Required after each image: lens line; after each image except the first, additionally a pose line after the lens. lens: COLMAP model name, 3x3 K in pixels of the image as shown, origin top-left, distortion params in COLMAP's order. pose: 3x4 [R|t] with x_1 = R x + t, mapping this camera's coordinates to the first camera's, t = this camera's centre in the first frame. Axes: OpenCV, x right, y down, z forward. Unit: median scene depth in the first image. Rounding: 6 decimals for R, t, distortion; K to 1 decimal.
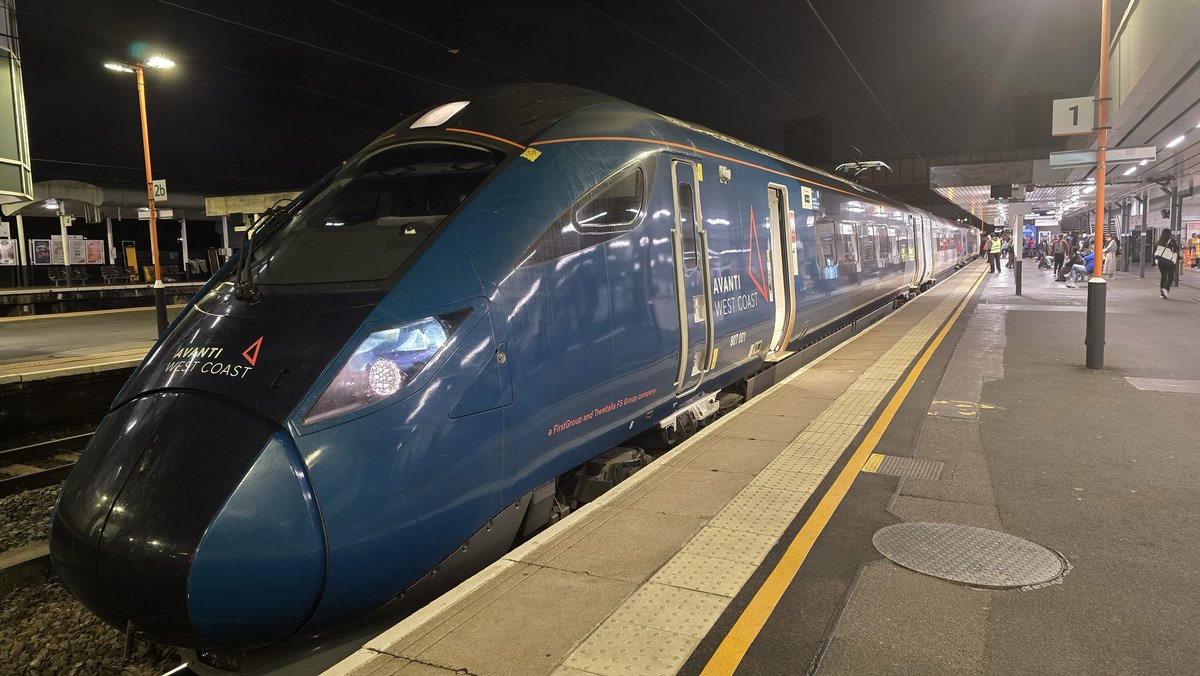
lens RADIAL K [[798.9, 0, 594.6], [0, 798.9, 319.5], [0, 0, 1]] dist [0.034612, -0.002716]
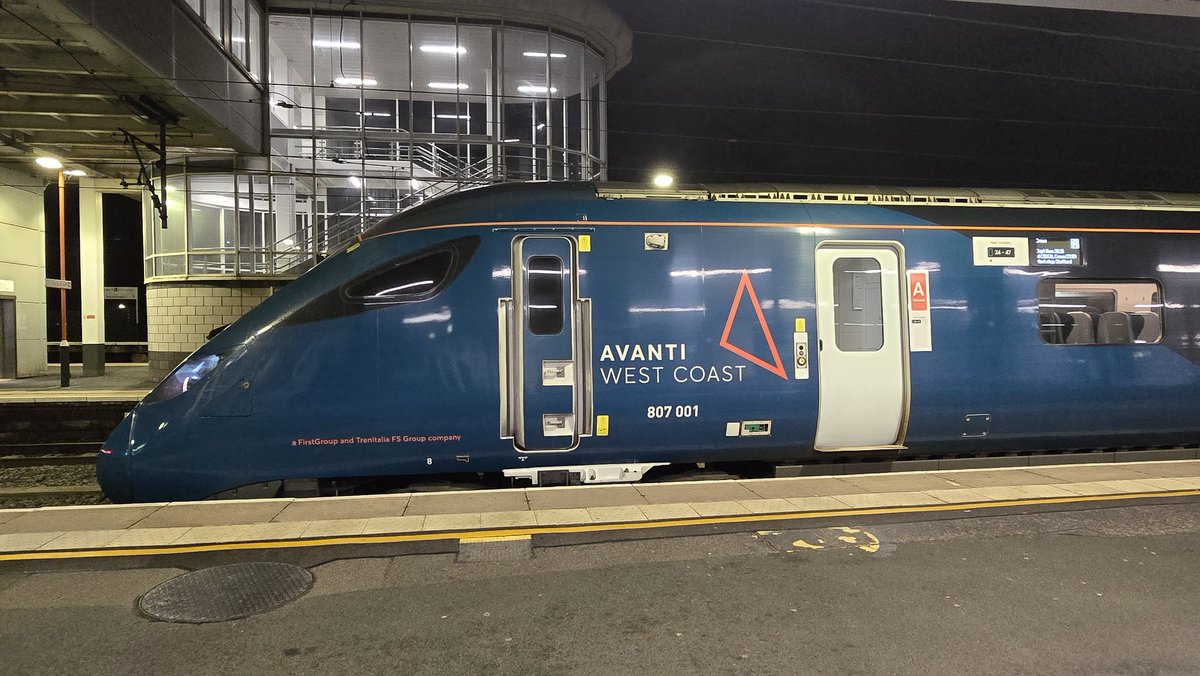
lens RADIAL K [[720.6, 0, 601.7], [0, 720.6, 329.7], [0, 0, 1]] dist [-0.003461, 0.000798]
pose [[0.586008, 0.022549, -0.809992, 0.909248], [-0.076911, 0.996648, -0.027897, -0.046990], [0.806647, 0.078645, 0.585777, 0.471038]]
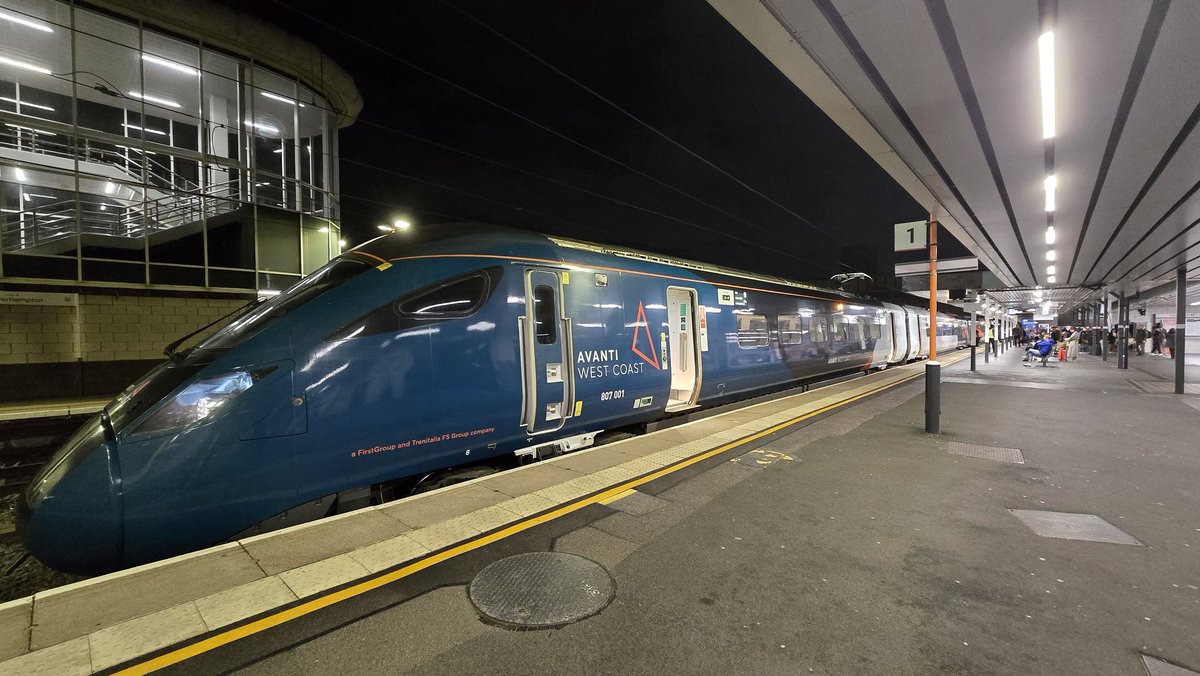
lens RADIAL K [[489.9, 0, 600.8], [0, 489.9, 338.2], [0, 0, 1]] dist [-0.006900, 0.000957]
pose [[0.965542, 0.022337, -0.259285, 0.423389], [-0.040485, 0.997073, -0.064863, -0.021350], [0.257077, 0.073125, 0.963620, 0.168323]]
